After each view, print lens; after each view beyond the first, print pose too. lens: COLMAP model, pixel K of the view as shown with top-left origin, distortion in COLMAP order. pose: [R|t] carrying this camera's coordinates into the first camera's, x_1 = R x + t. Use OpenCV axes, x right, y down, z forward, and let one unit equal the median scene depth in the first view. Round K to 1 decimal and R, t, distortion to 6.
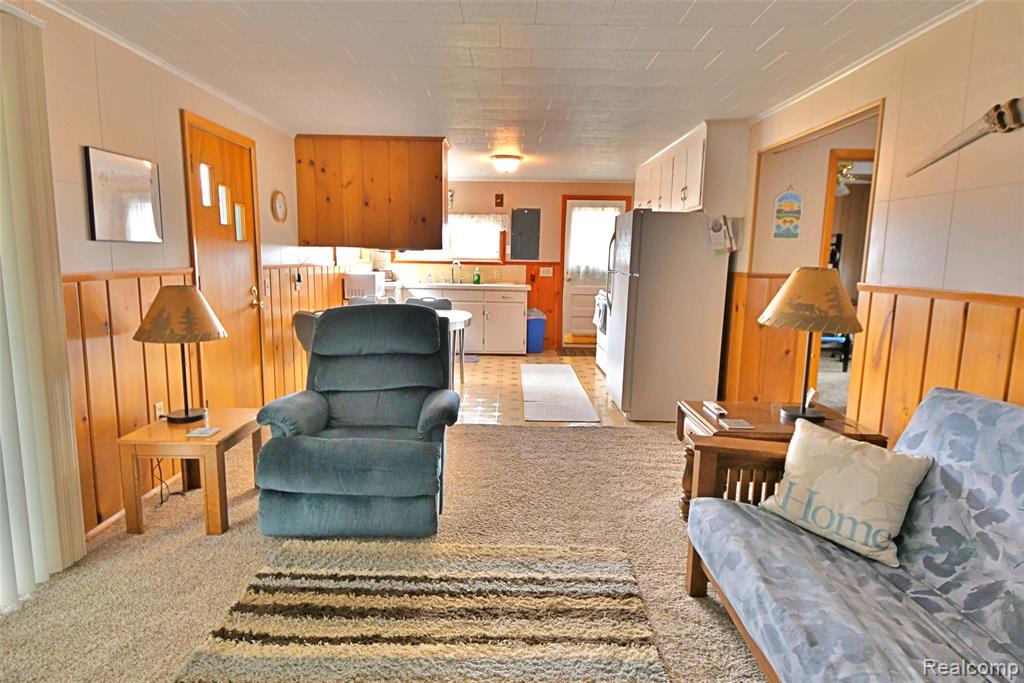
lens RADIAL K [[582.7, 0, 512.3], [0, 582.7, 341.8], [0, 0, 1]] dist [0.001030, 0.000092]
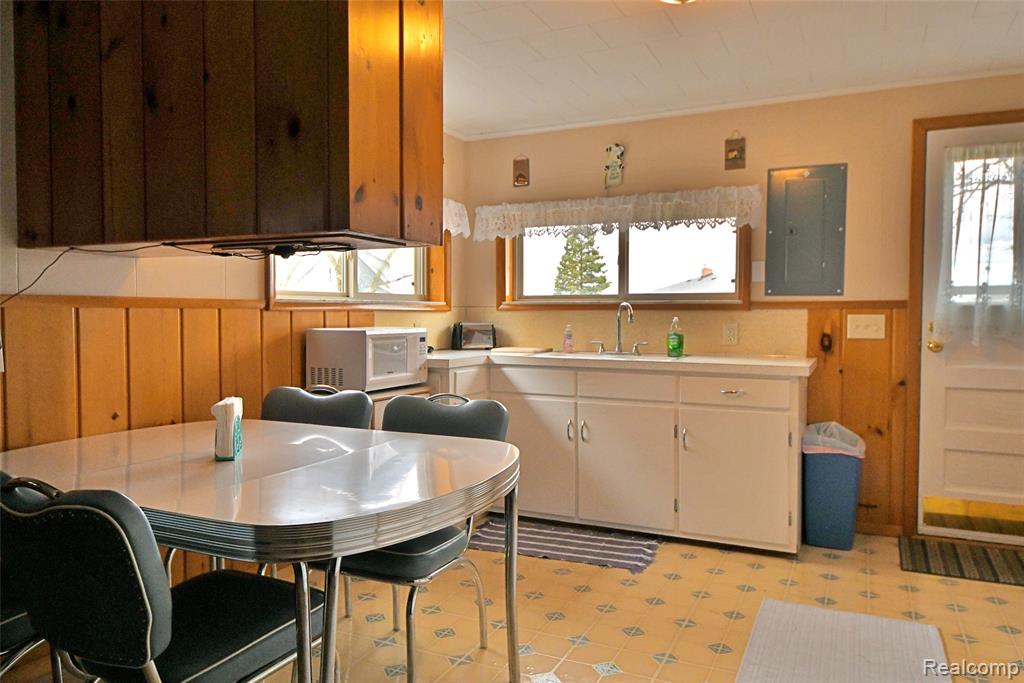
lens RADIAL K [[729.4, 0, 511.0], [0, 729.4, 340.1], [0, 0, 1]] dist [0.025385, 0.000163]
pose [[0.896033, 0.000056, -0.443987, 0.064160], [-0.053029, 0.992855, -0.106896, -0.048944], [0.440809, 0.119327, 0.889634, 0.484435]]
